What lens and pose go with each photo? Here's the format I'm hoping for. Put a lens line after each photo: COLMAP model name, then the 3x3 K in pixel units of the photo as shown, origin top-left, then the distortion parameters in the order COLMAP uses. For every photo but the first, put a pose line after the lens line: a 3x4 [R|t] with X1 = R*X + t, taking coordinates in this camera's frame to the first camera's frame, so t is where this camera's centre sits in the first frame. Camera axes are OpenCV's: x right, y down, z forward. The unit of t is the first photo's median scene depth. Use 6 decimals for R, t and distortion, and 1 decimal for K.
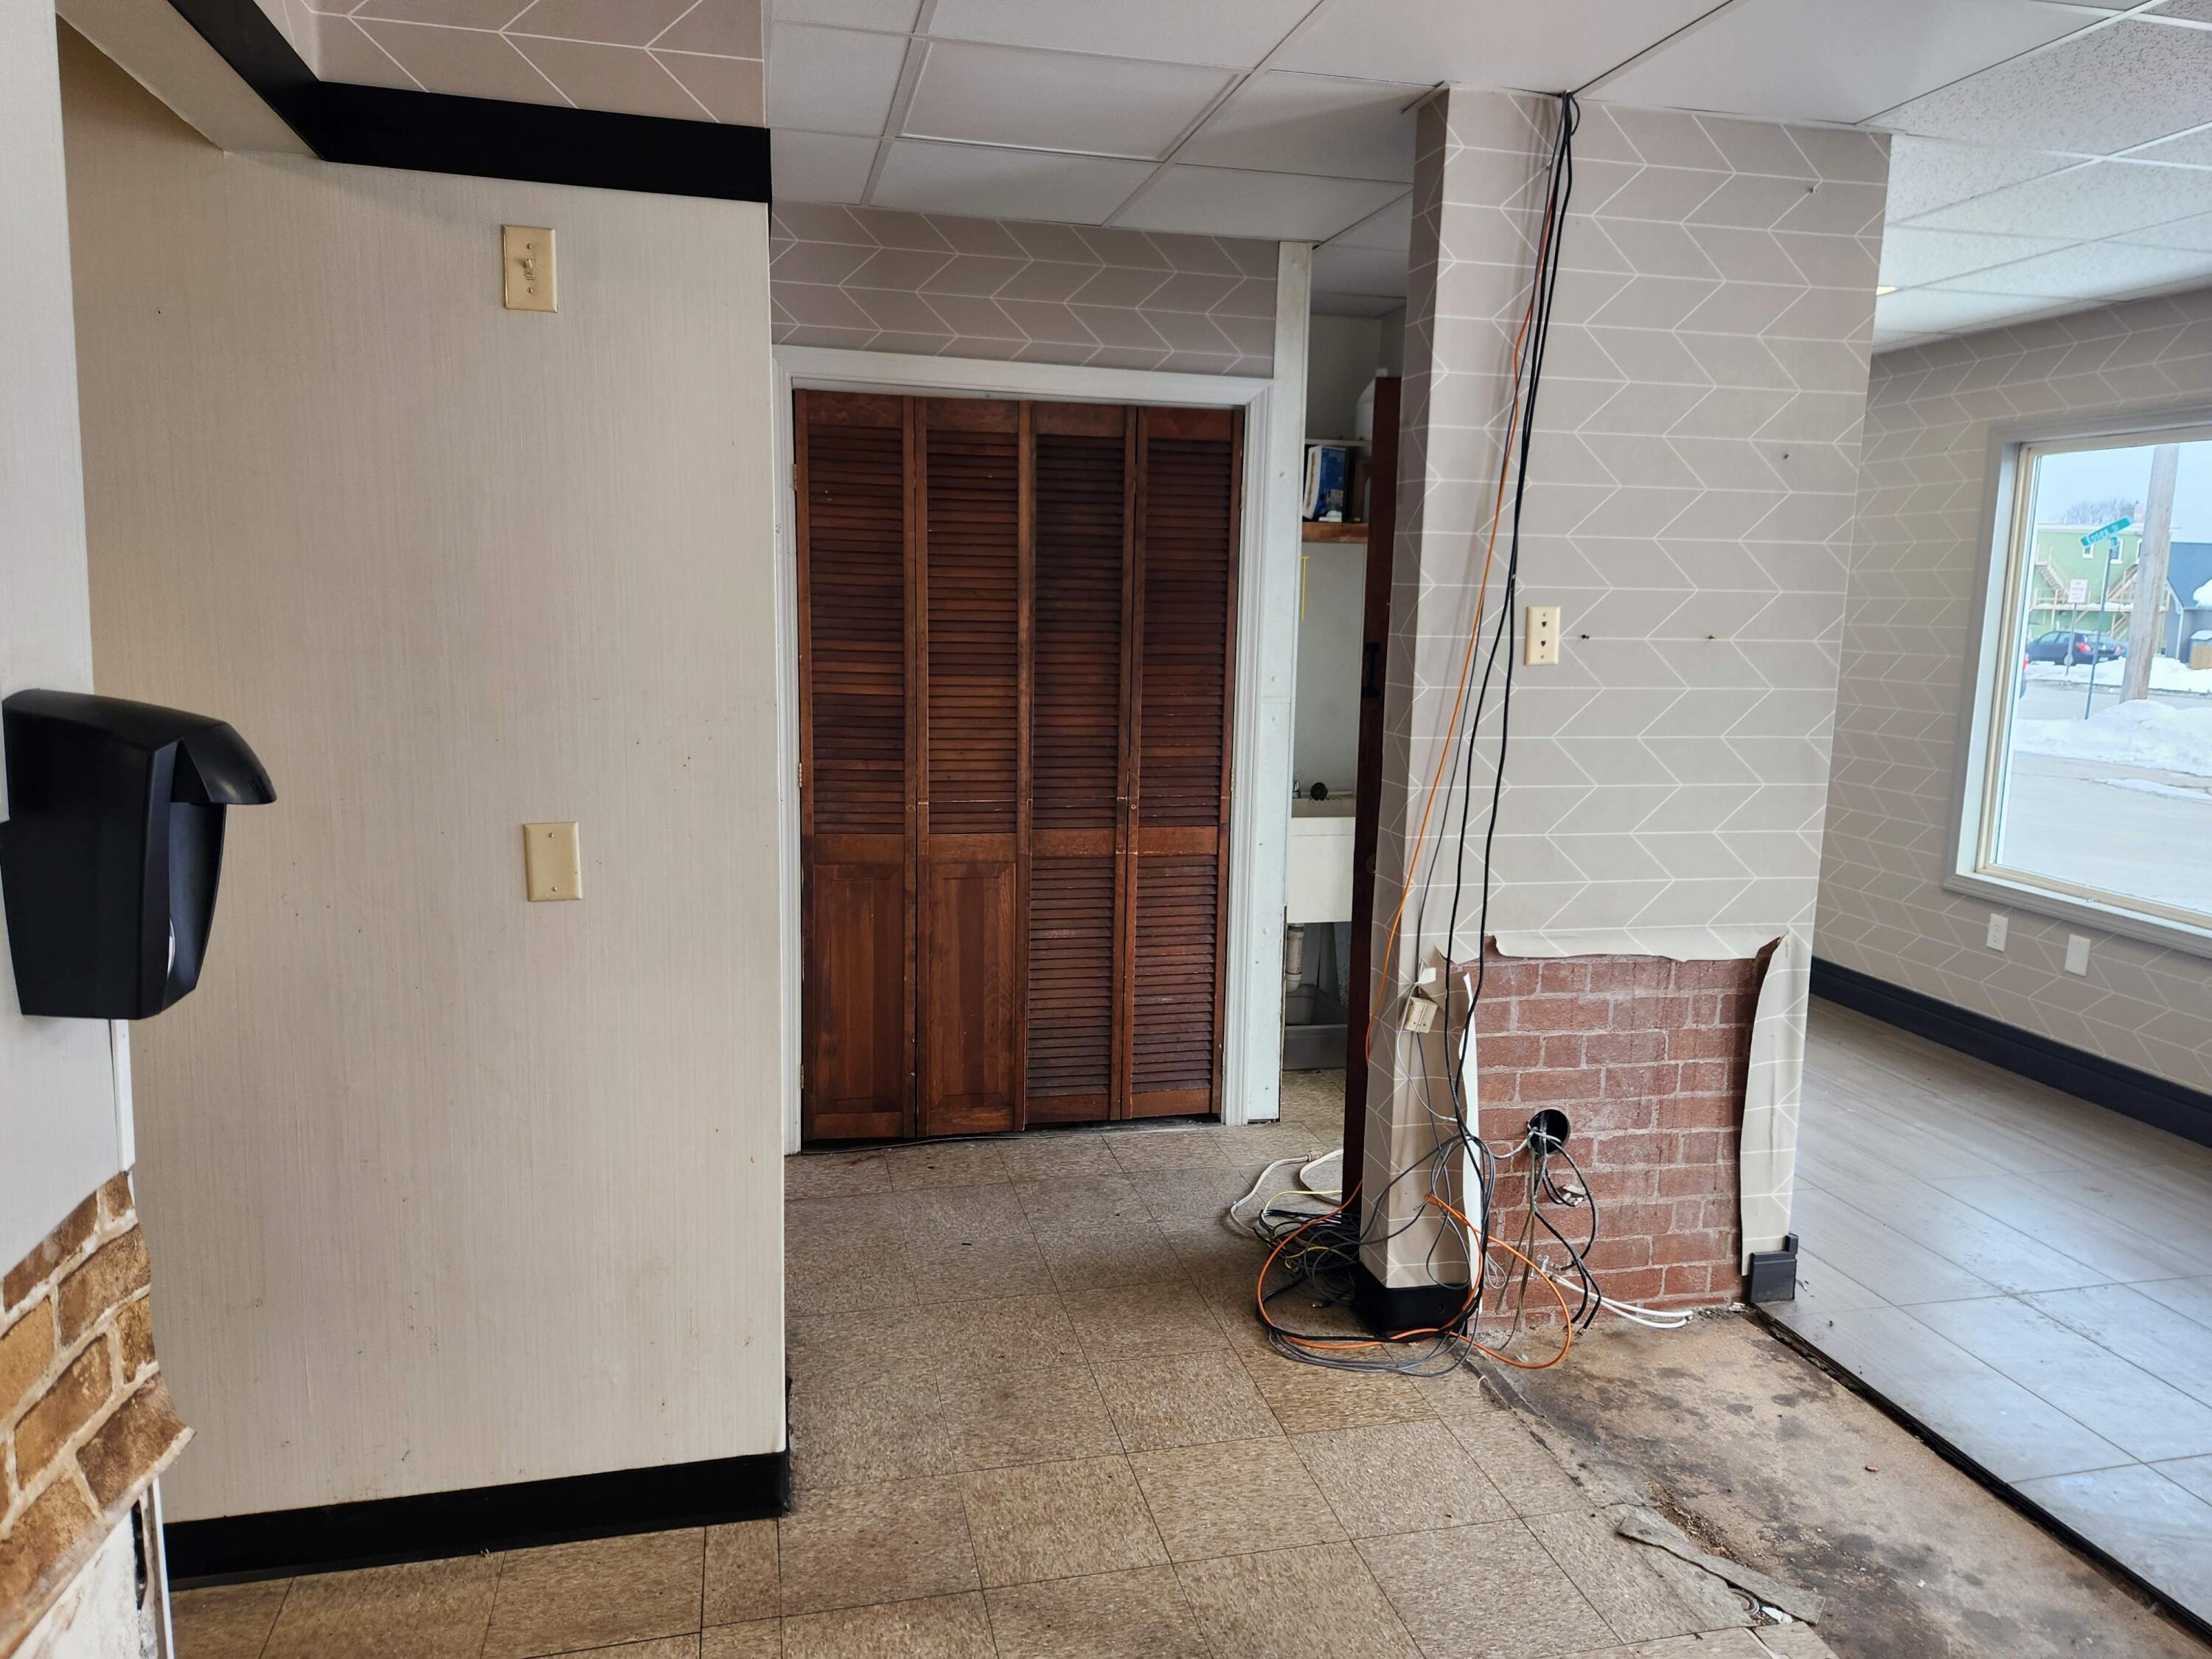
lens RADIAL K [[1505.0, 0, 1103.1], [0, 1505.0, 799.5], [0, 0, 1]] dist [0.076547, -0.064076]
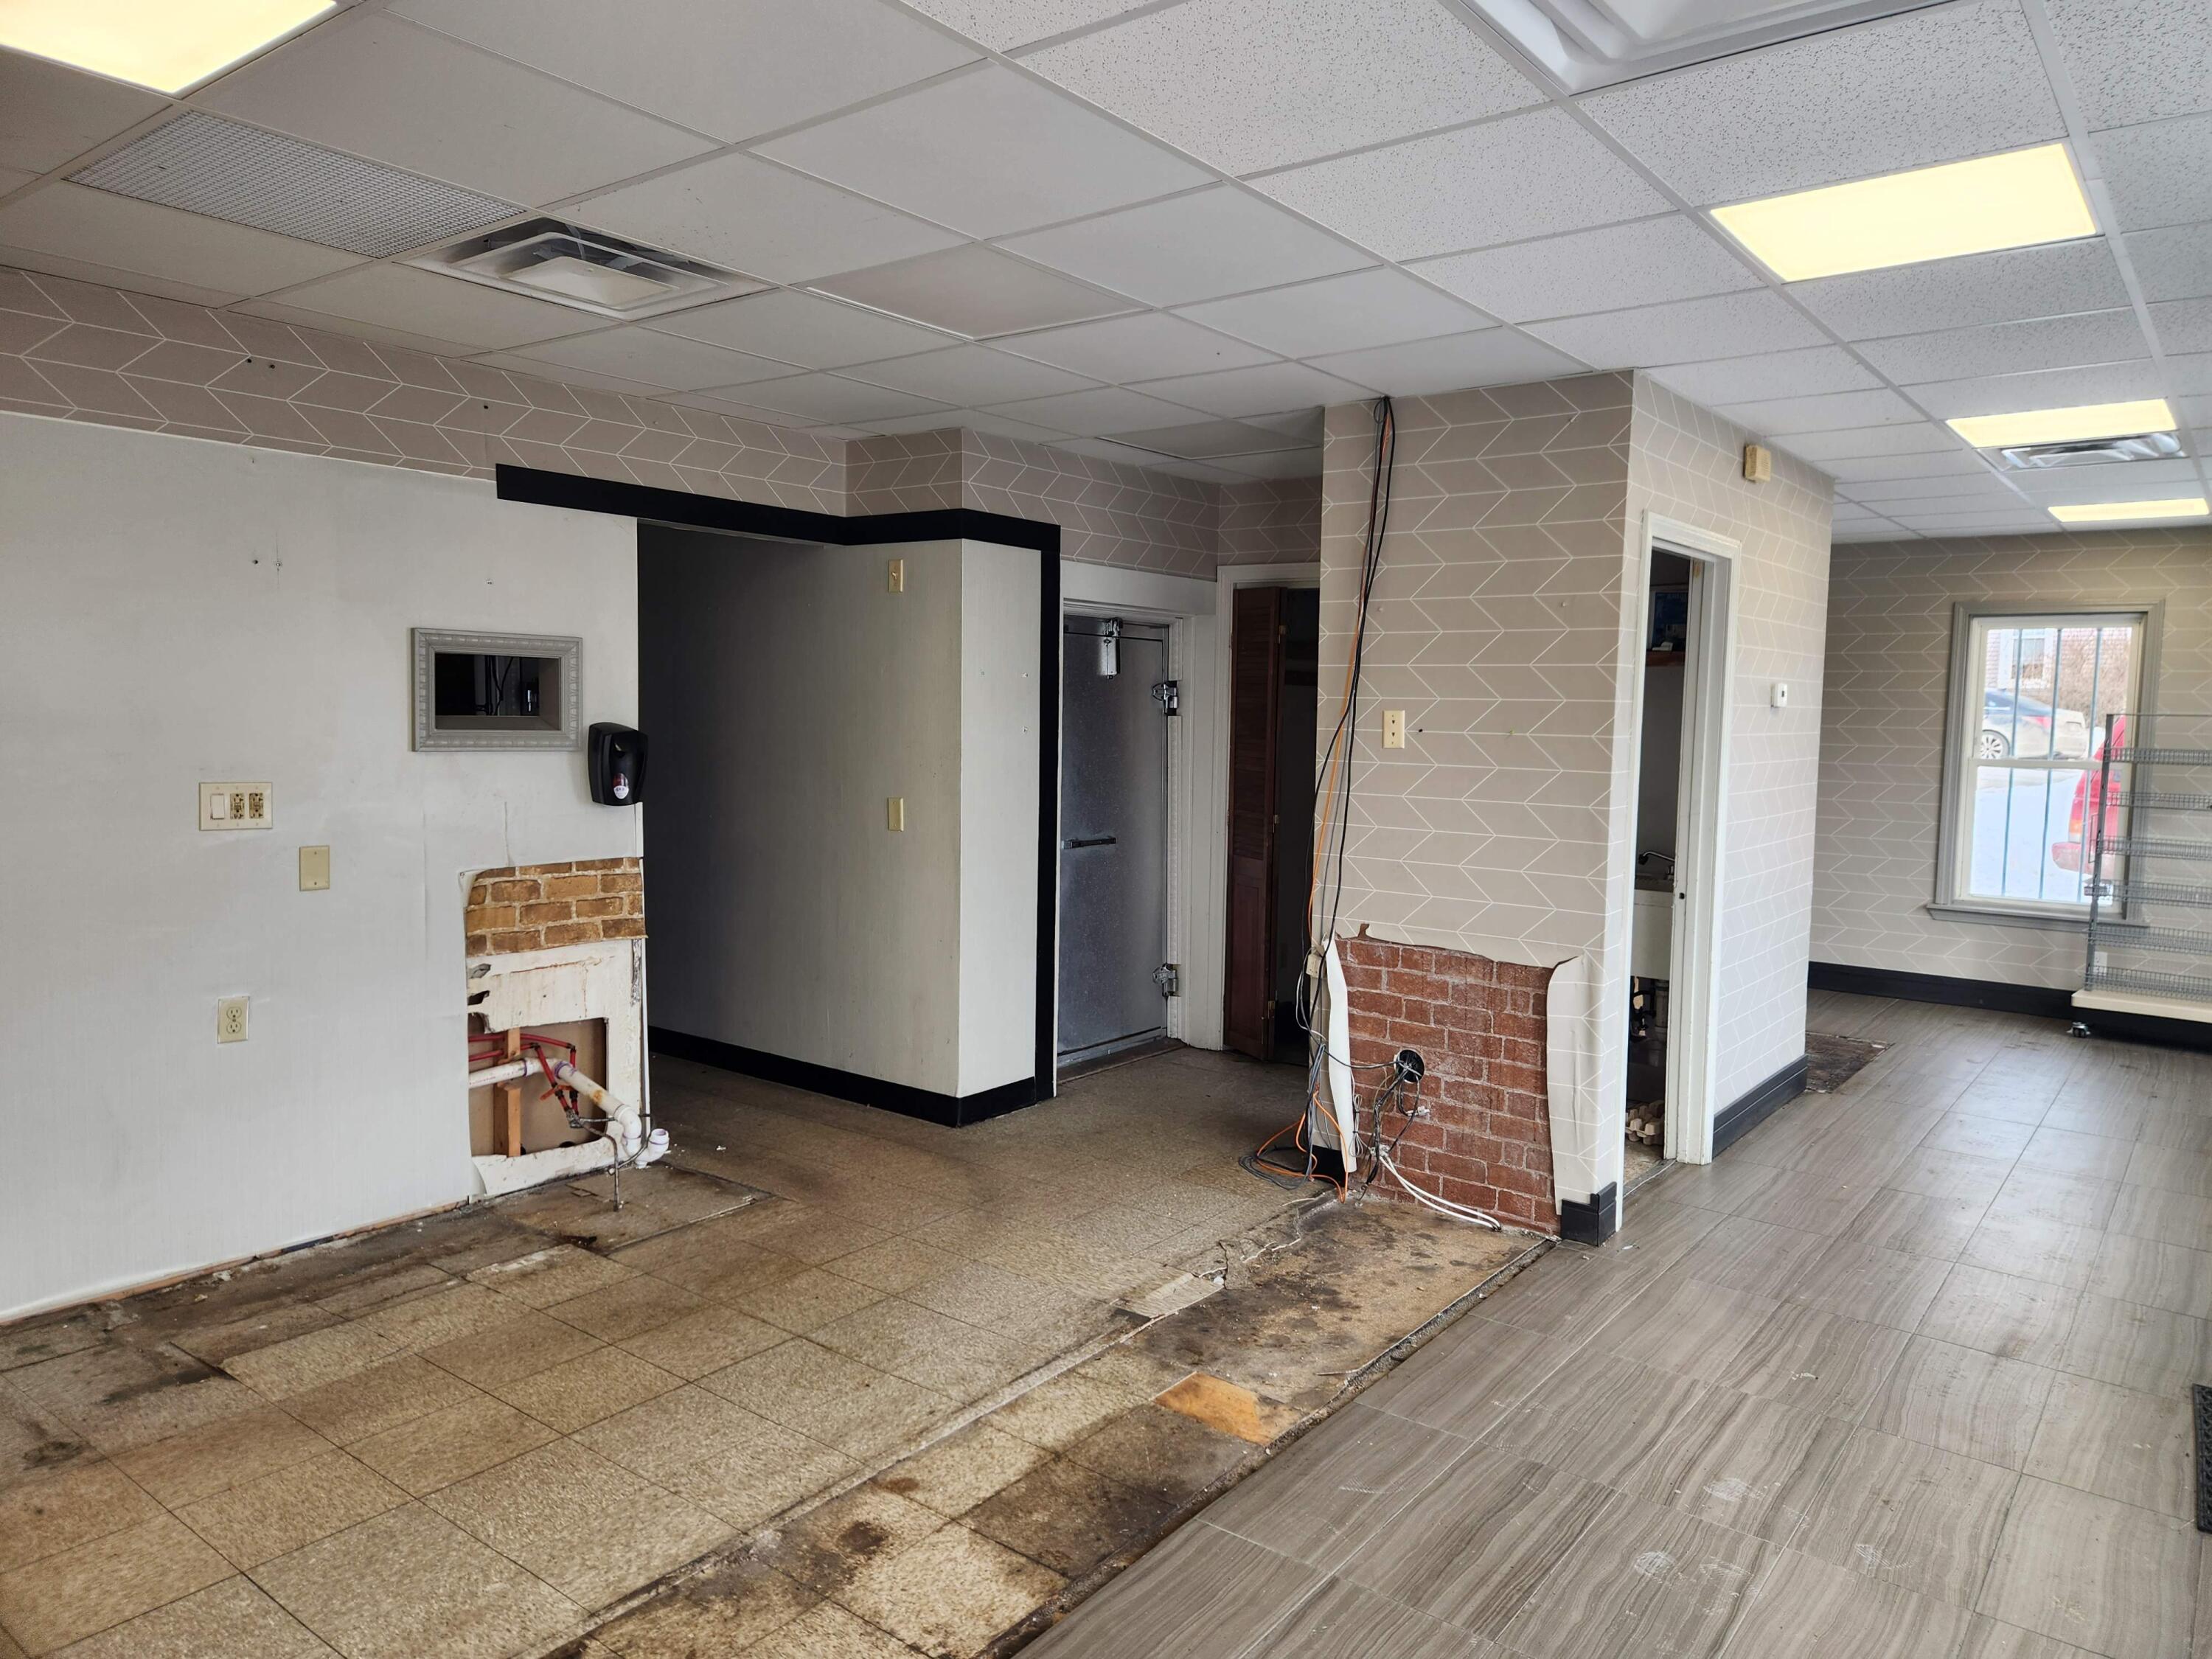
lens RADIAL K [[1477.8, 0, 1106.0], [0, 1477.8, 829.5], [0, 0, 1]] dist [0.086647, -0.056757]
pose [[0.620751, 0.055189, -0.782063, 1.233286], [-0.112322, 0.993489, -0.019045, 0.052262], [0.775920, 0.099665, 0.622908, -0.148569]]
